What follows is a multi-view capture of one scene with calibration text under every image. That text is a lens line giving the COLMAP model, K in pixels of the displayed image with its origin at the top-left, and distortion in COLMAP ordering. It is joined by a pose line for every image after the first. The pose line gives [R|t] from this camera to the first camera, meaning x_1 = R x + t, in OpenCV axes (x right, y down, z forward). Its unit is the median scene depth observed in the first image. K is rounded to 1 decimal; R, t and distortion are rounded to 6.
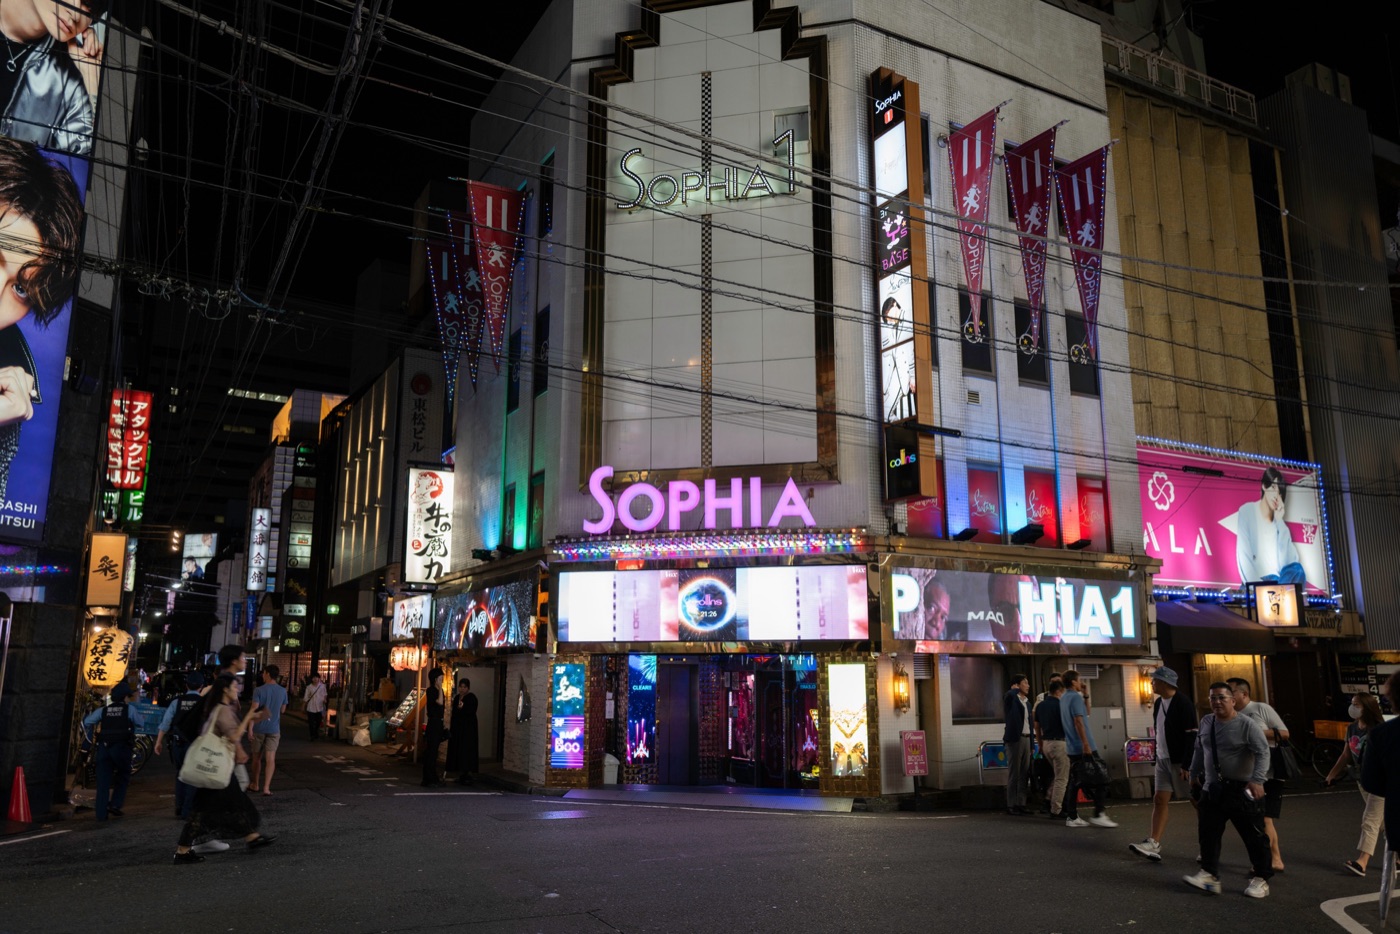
lens RADIAL K [[1048.3, 0, 700.0], [0, 1048.3, 467.0], [0, 0, 1]] dist [-0.024666, 0.037475]
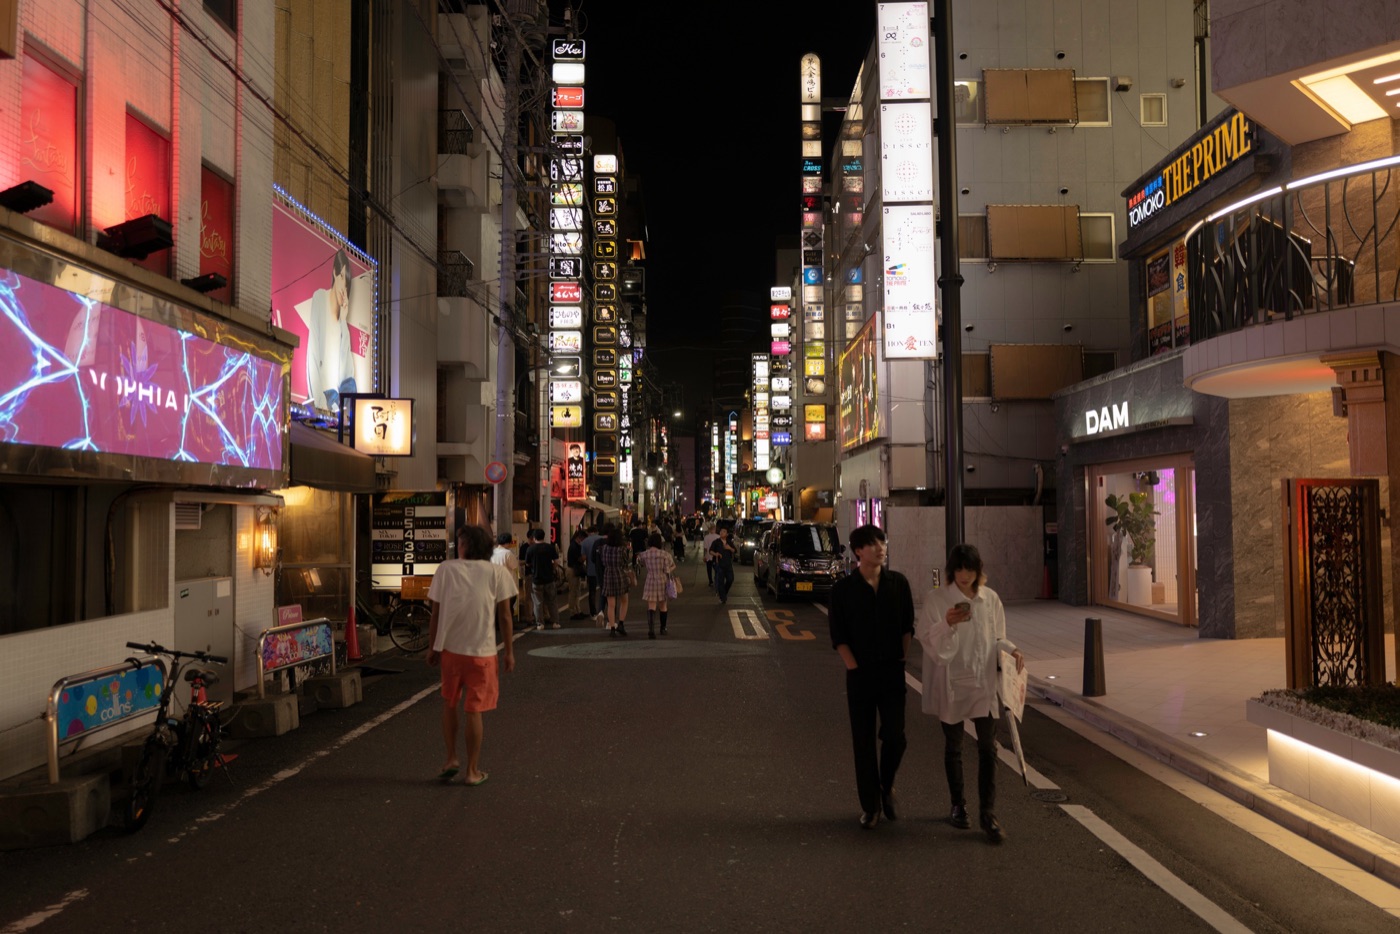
lens RADIAL K [[1048.3, 0, 700.0], [0, 1048.3, 467.0], [0, 0, 1]] dist [-0.024666, 0.037475]
pose [[0.473556, 0.034091, 0.880104, 0.009211], [-0.163331, 0.985318, 0.049717, 0.078179], [-0.865487, -0.167292, 0.472172, 0.405491]]
